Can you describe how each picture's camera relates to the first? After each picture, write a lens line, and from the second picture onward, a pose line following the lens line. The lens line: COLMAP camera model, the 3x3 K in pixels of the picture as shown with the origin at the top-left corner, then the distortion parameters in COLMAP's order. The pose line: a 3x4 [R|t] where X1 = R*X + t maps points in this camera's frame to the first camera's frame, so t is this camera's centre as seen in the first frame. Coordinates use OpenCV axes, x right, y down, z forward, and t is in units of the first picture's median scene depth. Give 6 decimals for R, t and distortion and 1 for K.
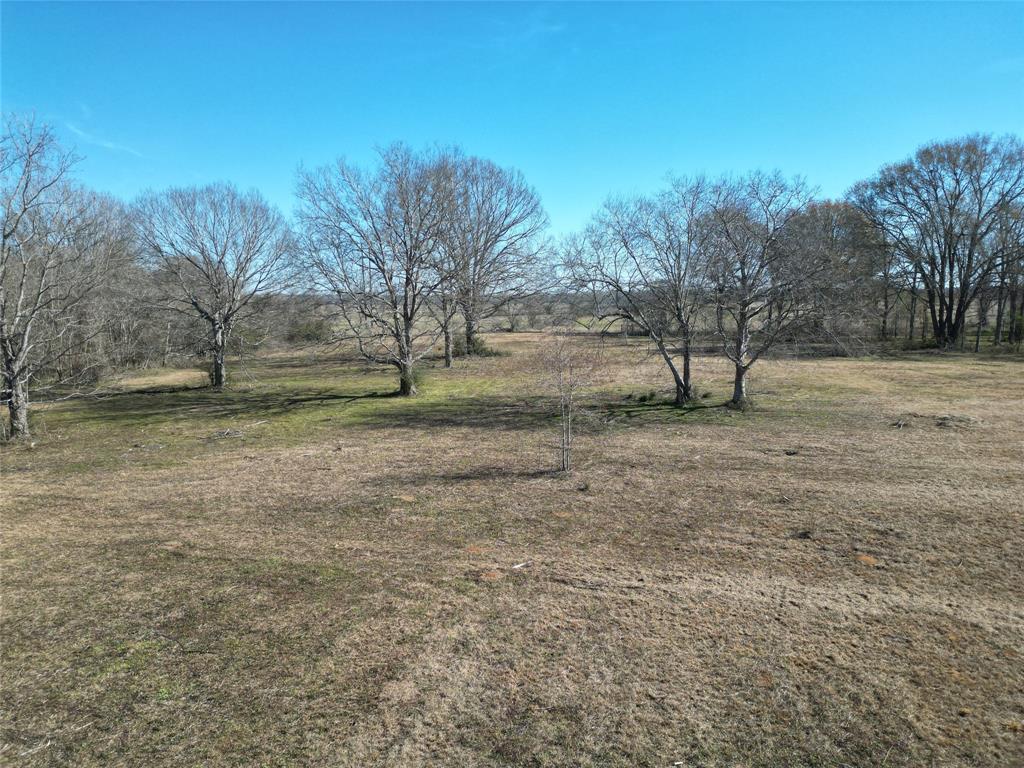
lens RADIAL K [[709.7, 0, 512.4], [0, 709.7, 384.3], [0, 0, 1]] dist [0.050770, -0.035384]
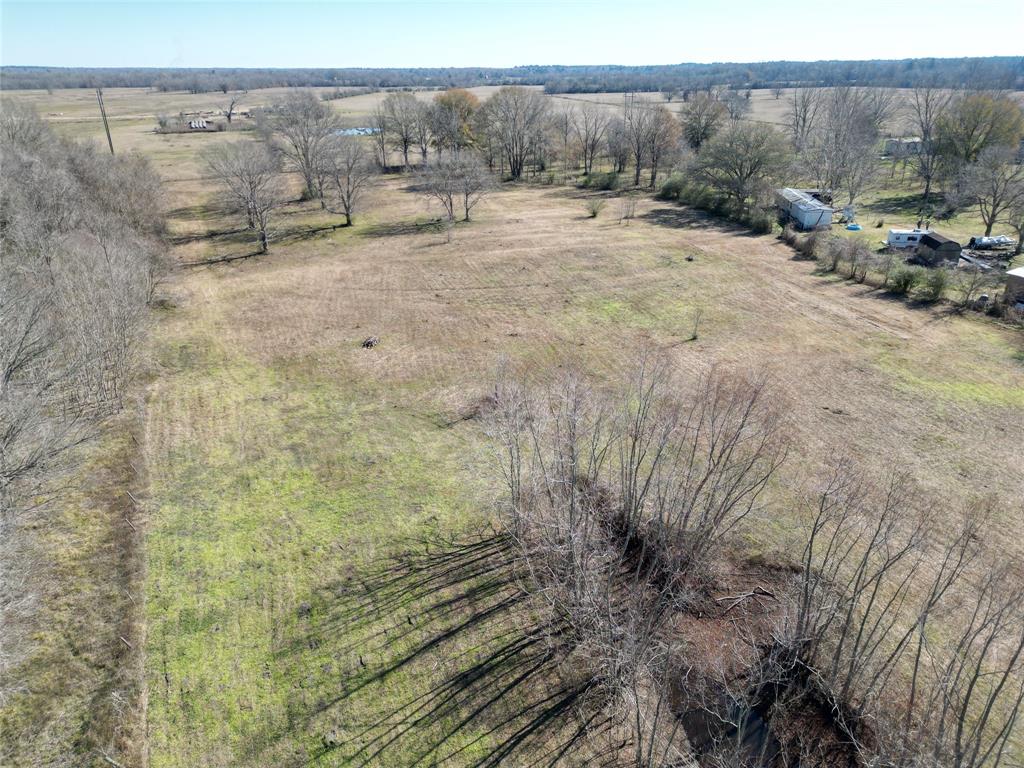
lens RADIAL K [[709.7, 0, 514.9], [0, 709.7, 380.5], [0, 0, 1]] dist [0.050770, -0.035384]
pose [[0.855484, -0.199829, 0.477719, -1.339807], [0.055747, 0.952720, 0.298691, -0.257276], [-0.514820, -0.228894, 0.826177, -2.228558]]
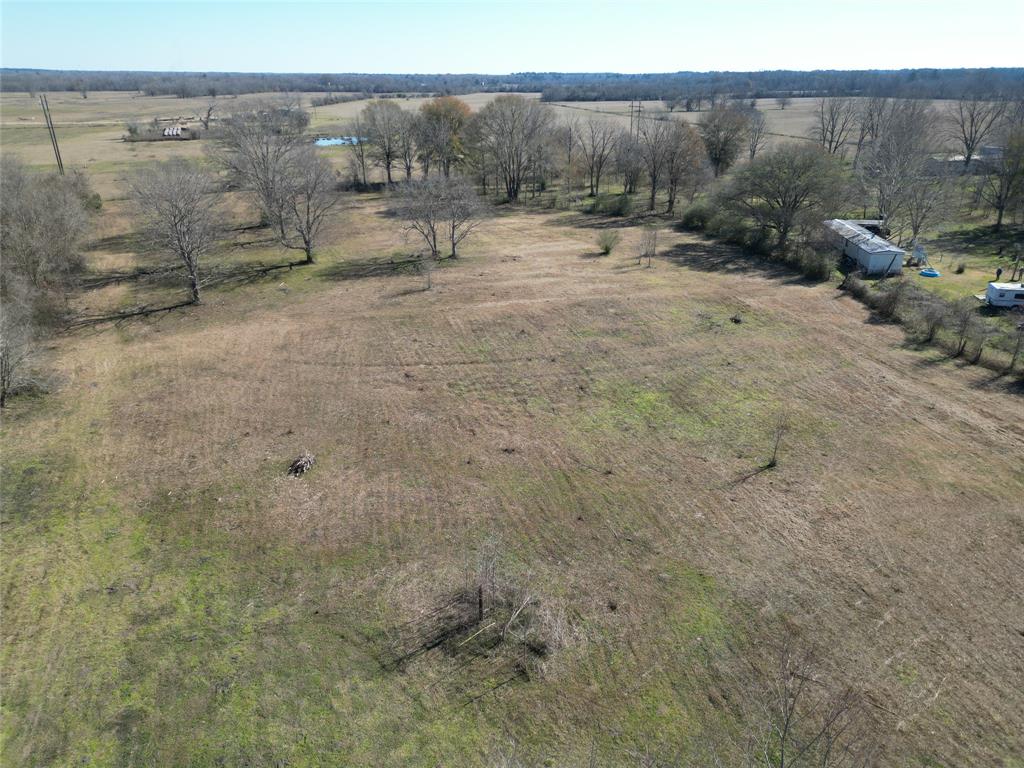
lens RADIAL K [[709.7, 0, 514.3], [0, 709.7, 386.2], [0, 0, 1]] dist [0.050770, -0.035384]
pose [[0.853711, -0.193800, 0.483342, -0.990851], [0.047903, 0.953460, 0.297689, -0.324701], [-0.518540, -0.230987, 0.823263, -1.649957]]
